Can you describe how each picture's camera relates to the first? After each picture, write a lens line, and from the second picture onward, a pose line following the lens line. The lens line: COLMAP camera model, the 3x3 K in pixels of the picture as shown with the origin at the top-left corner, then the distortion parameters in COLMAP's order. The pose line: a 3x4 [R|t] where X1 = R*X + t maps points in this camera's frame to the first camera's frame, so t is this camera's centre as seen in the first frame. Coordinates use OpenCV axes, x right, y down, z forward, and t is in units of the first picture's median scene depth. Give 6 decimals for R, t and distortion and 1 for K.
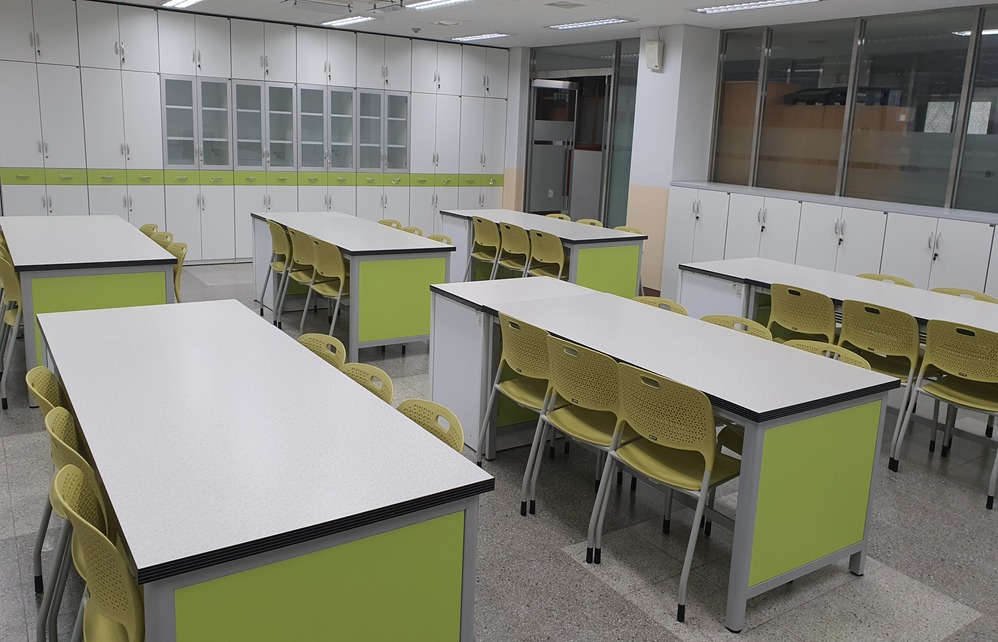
lens RADIAL K [[783.0, 0, 500.8], [0, 783.0, 331.1], [0, 0, 1]] dist [-0.005267, -0.020335]
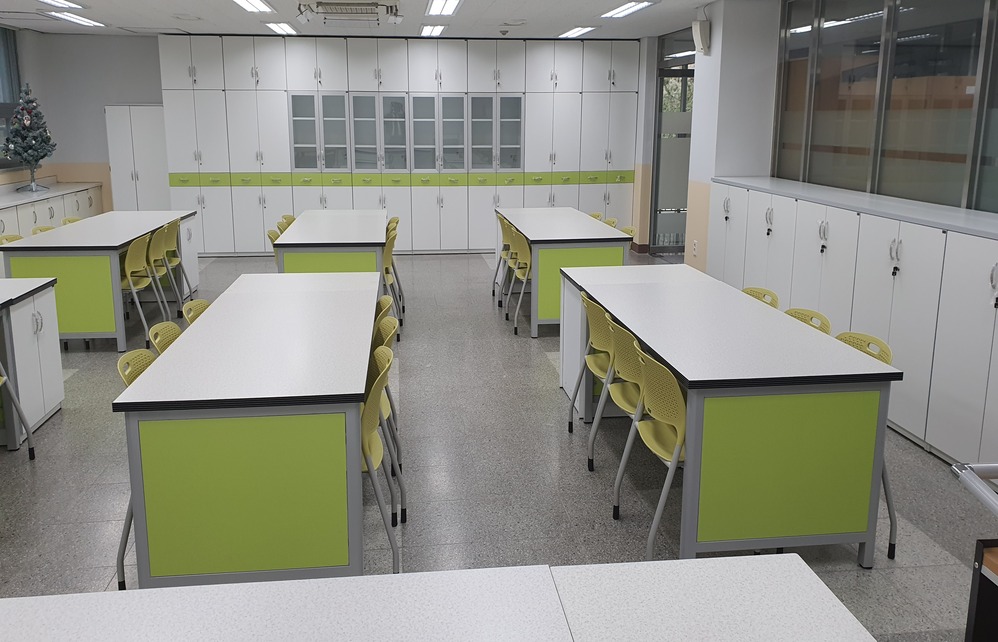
lens RADIAL K [[783.0, 0, 491.7], [0, 783.0, 327.6], [0, 0, 1]] dist [-0.005267, -0.020335]
pose [[0.882859, 0.075558, -0.463519, 0.378883], [-0.077266, 0.996893, 0.015335, -0.014865], [0.463238, 0.022276, 0.885954, 0.095121]]
